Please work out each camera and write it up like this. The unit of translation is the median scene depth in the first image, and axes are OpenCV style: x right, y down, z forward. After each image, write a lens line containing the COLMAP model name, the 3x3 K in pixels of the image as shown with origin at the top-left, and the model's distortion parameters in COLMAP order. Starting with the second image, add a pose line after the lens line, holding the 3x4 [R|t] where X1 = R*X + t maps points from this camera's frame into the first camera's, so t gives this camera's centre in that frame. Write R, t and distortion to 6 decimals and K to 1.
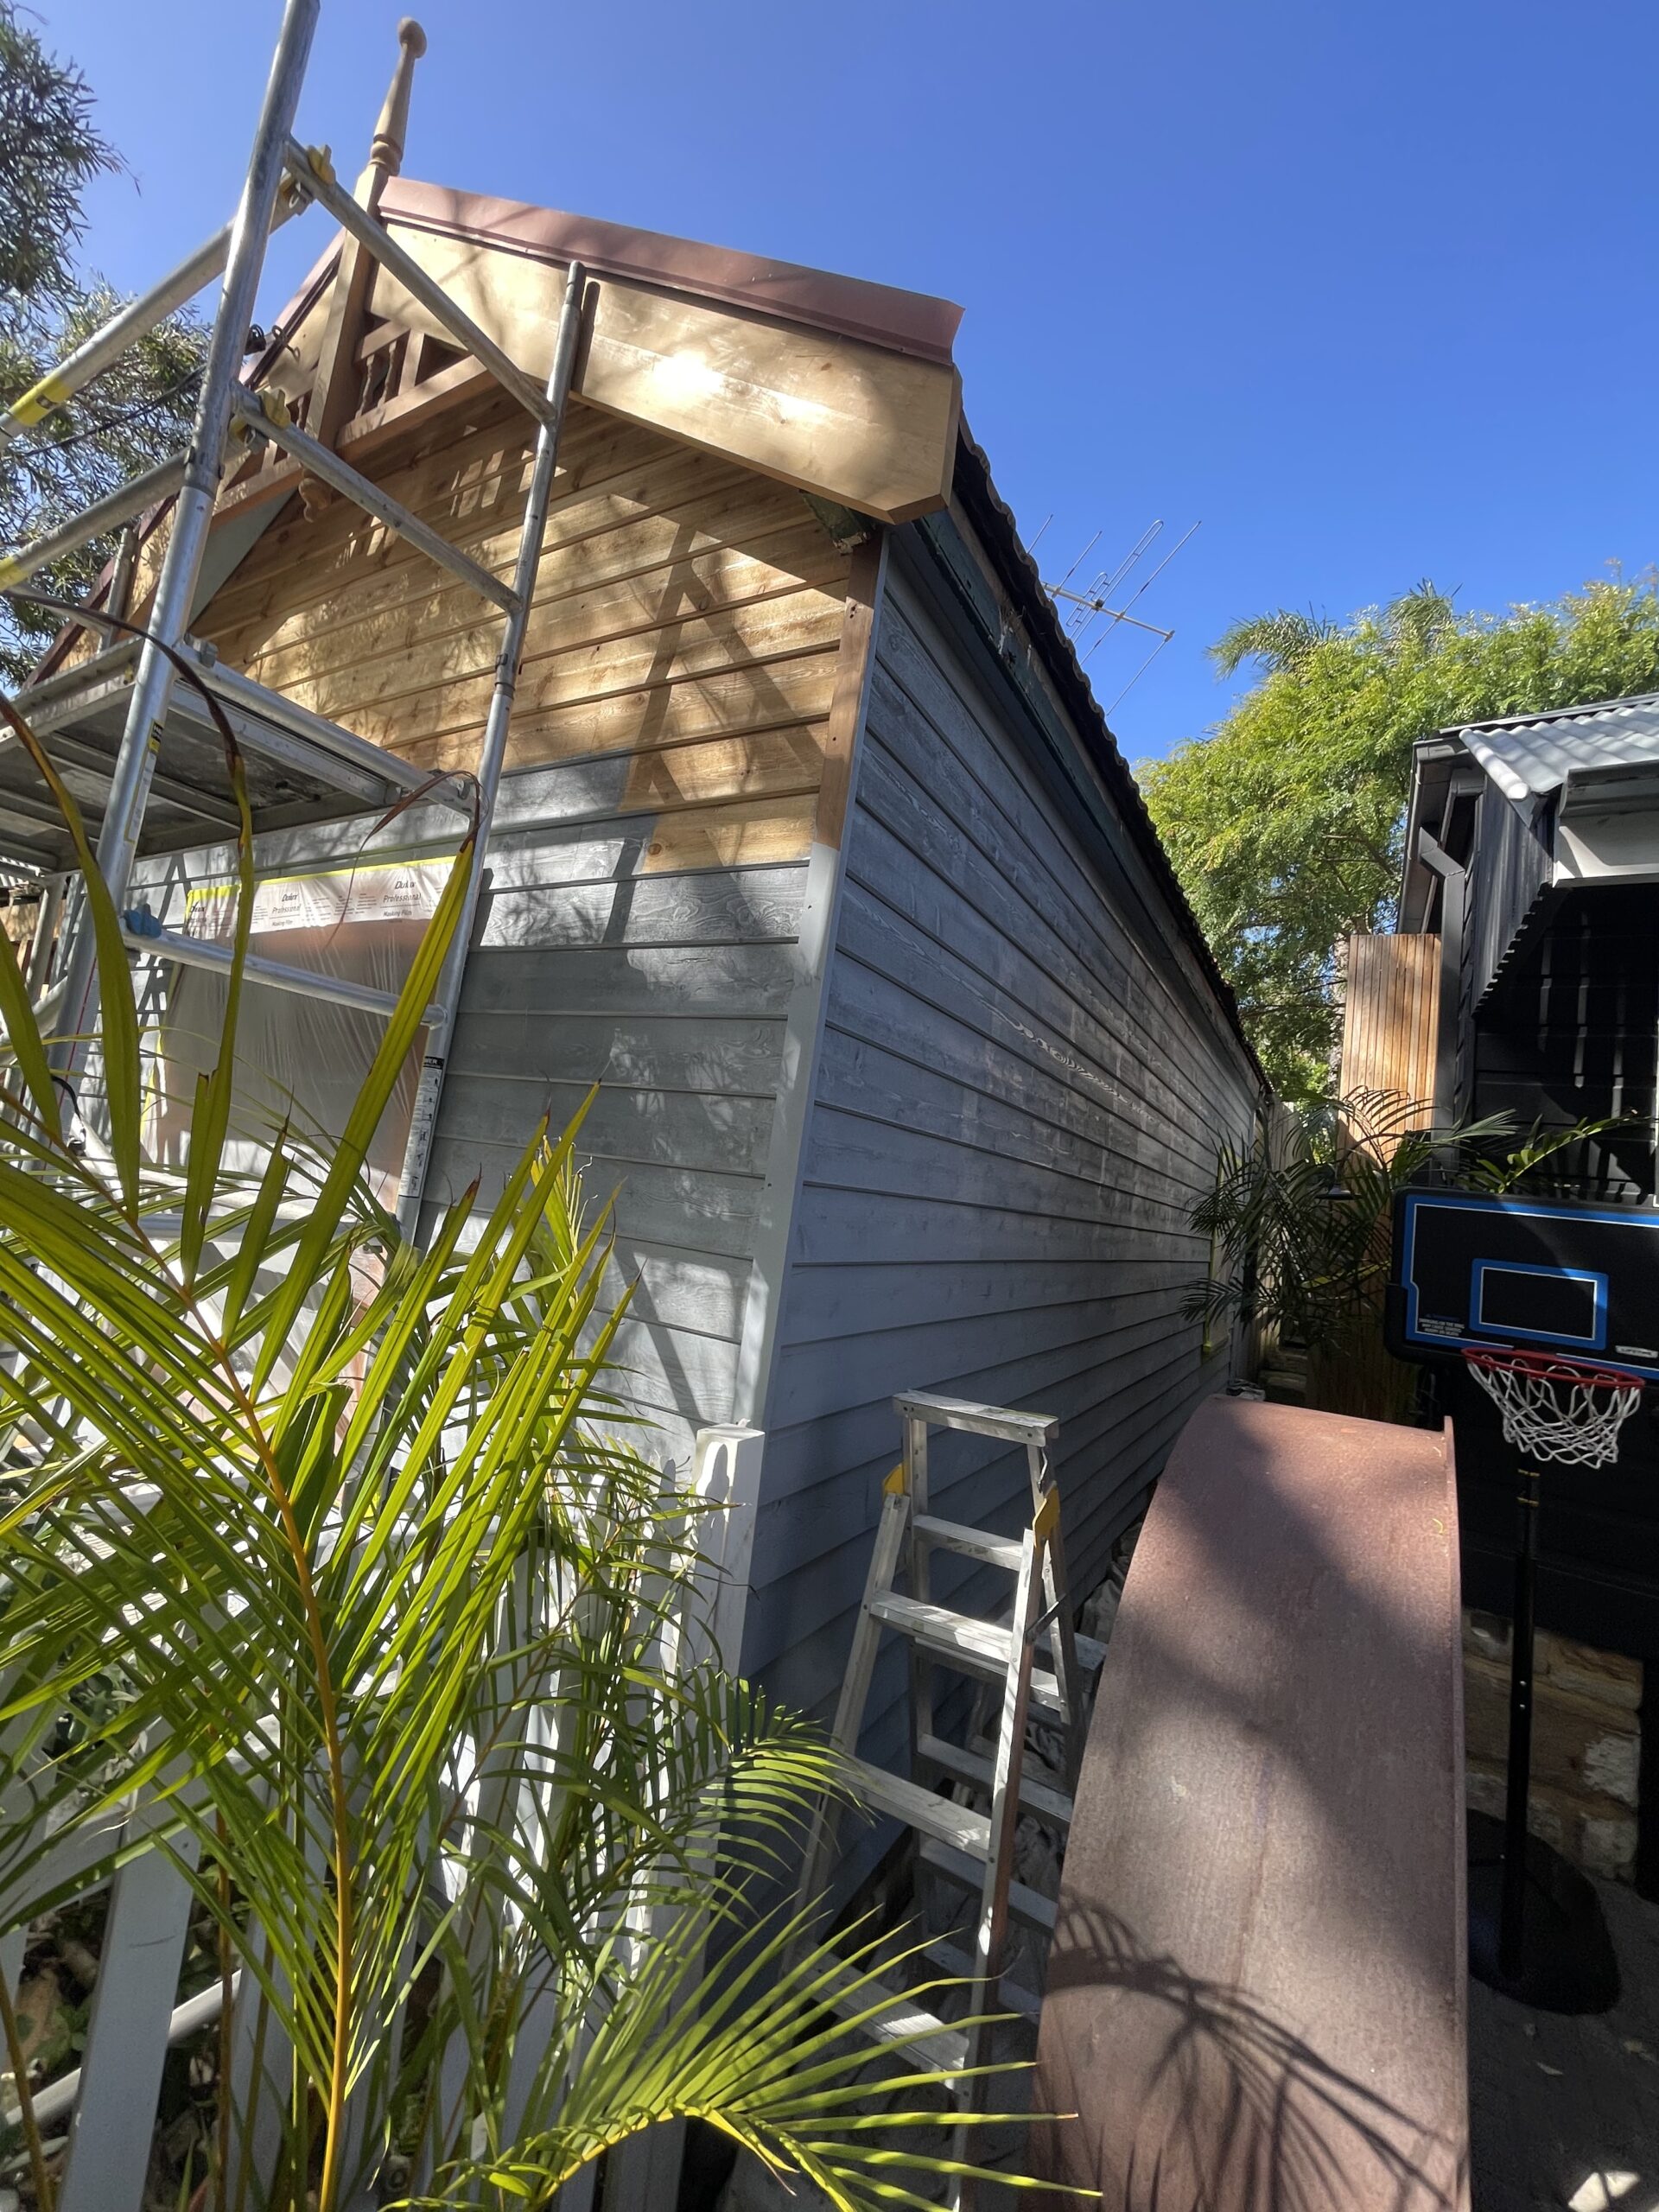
lens RADIAL K [[893.0, 0, 815.6], [0, 893.0, 1083.7], [0, 0, 1]] dist [0.051438, -0.015114]
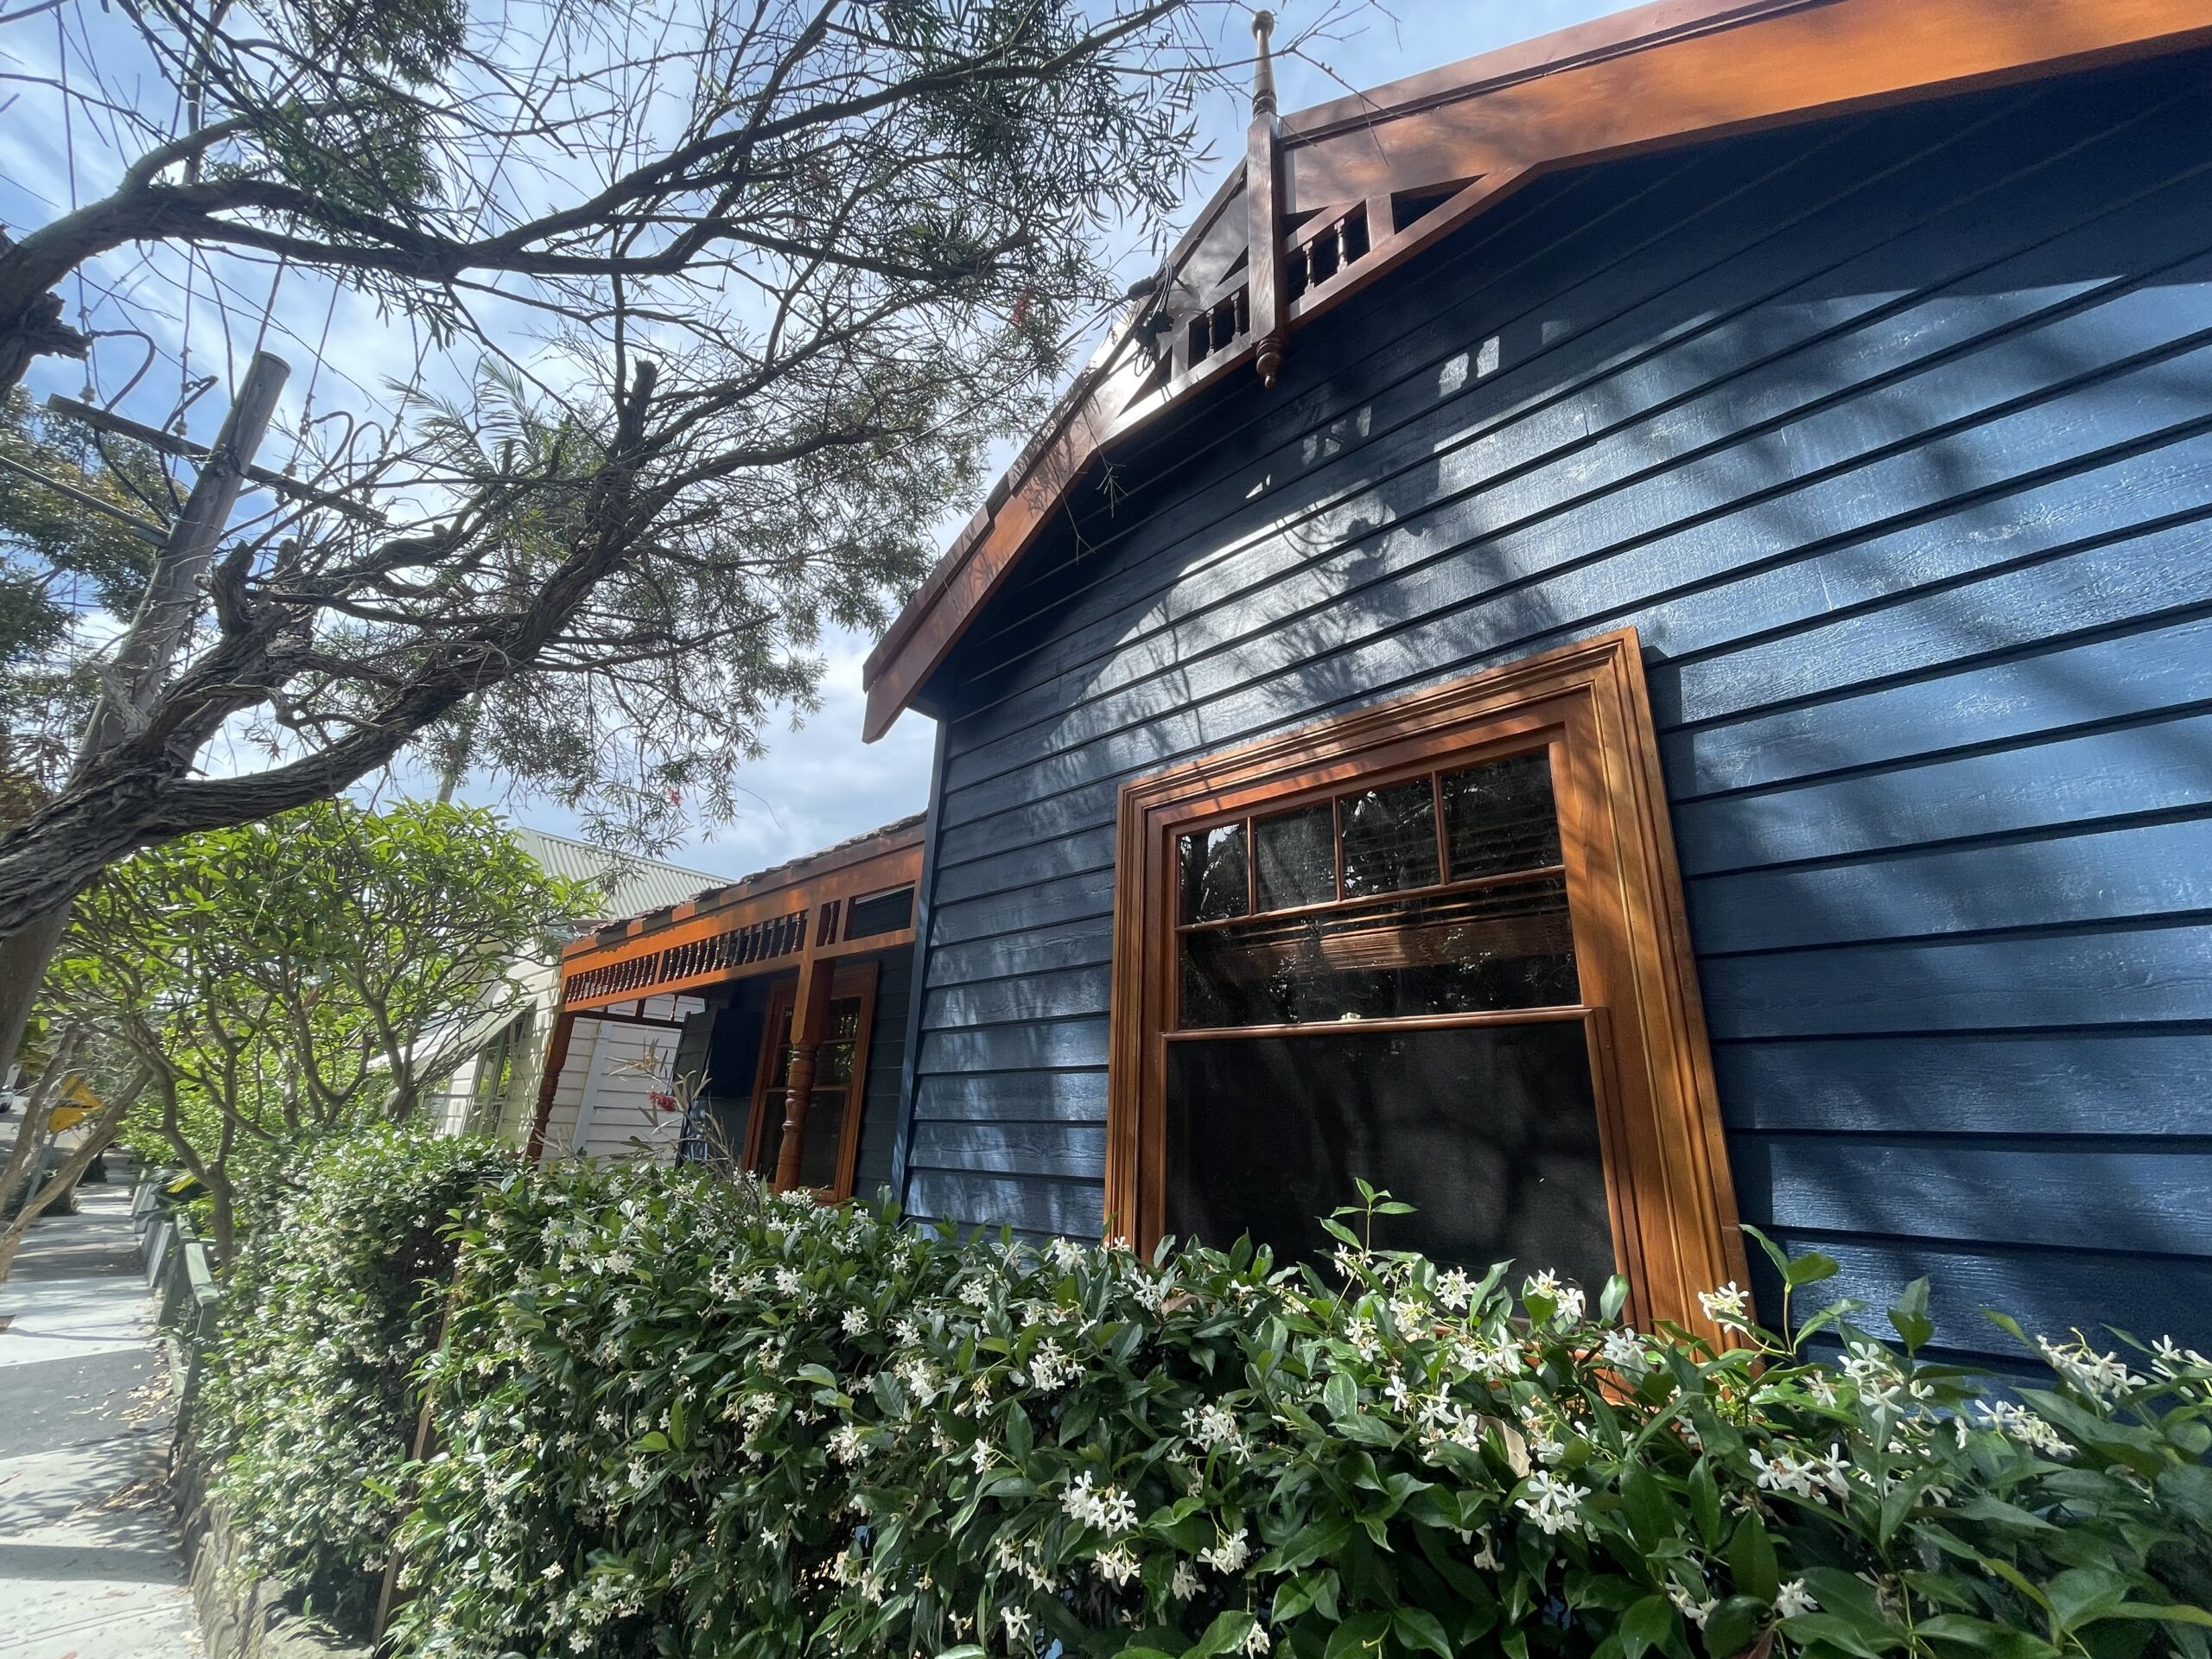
lens RADIAL K [[913.6, 0, 1106.0], [0, 913.6, 829.5], [0, 0, 1]] dist [-0.018176, 0.011524]
pose [[0.974322, -0.158292, -0.160126, -0.794546], [0.118250, 0.964931, -0.234360, 0.080559], [0.191608, 0.209407, 0.958872, 0.138005]]
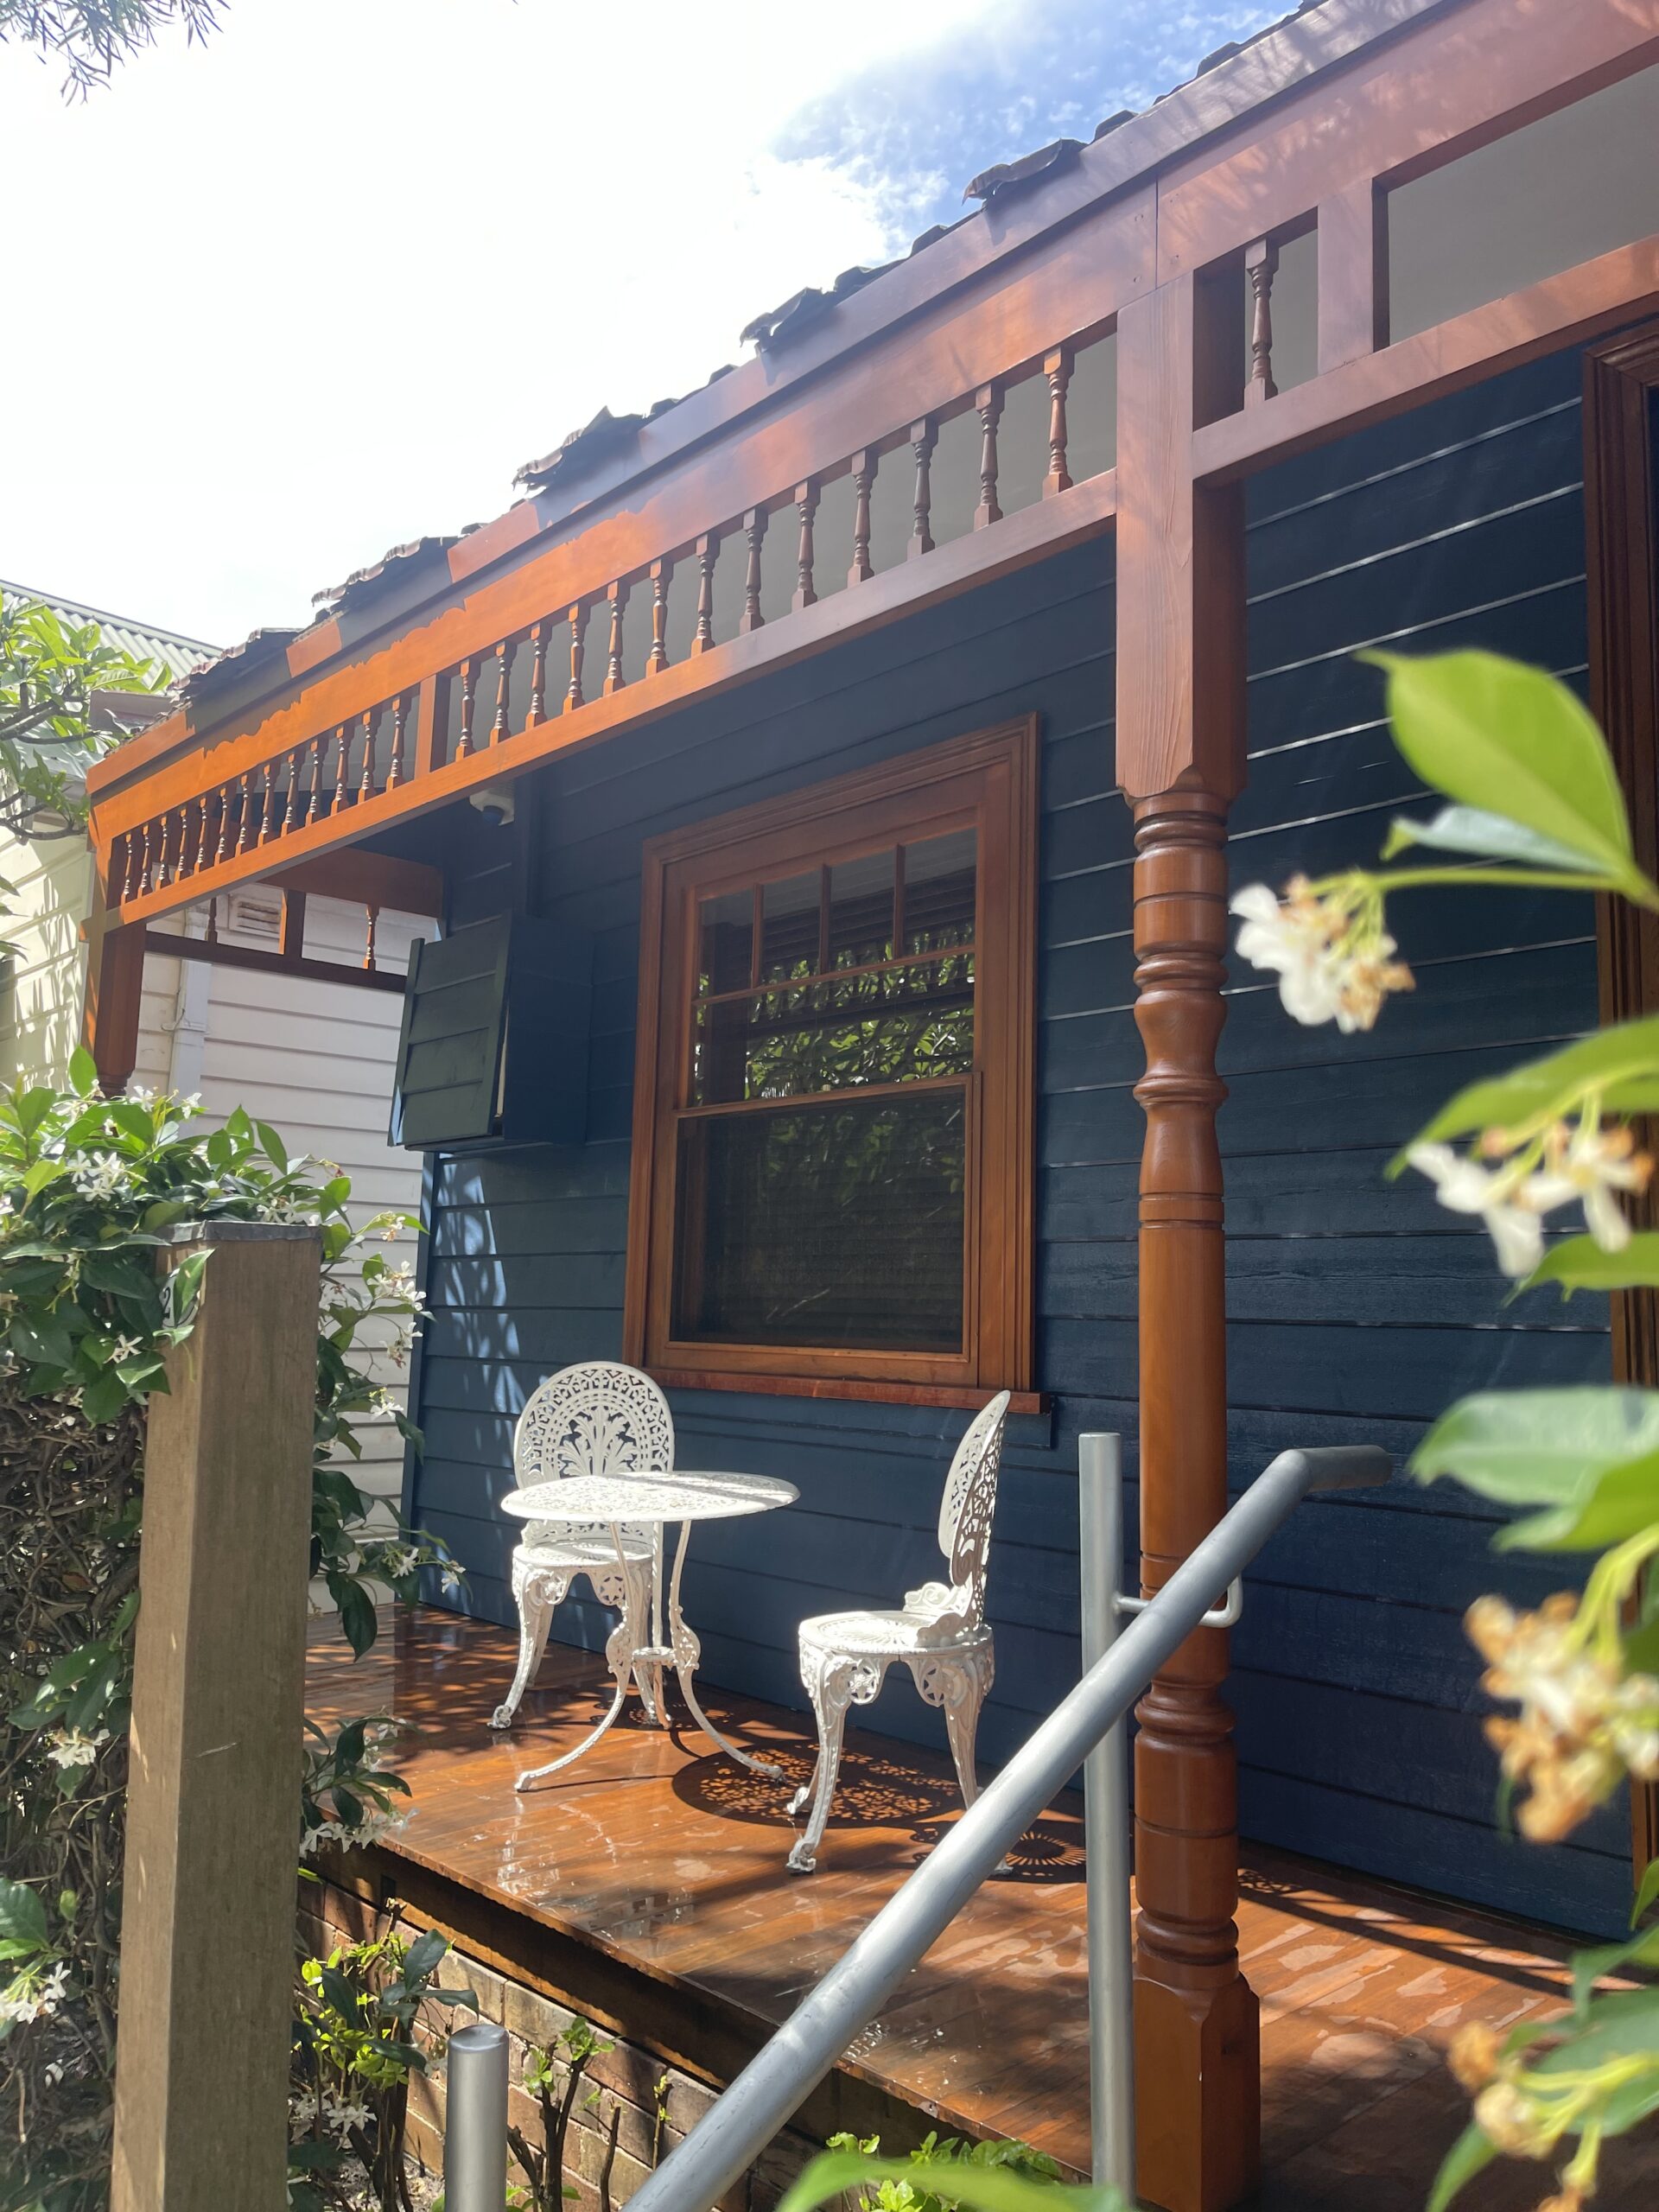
lens RADIAL K [[1713.5, 0, 801.0], [0, 1713.5, 1091.4], [0, 0, 1]] dist [0.031582, -0.004673]
pose [[0.950758, -0.146040, -0.273370, -1.771126], [0.136594, 0.989188, -0.053384, 0.178602], [0.278210, 0.013415, 0.960426, 0.993939]]
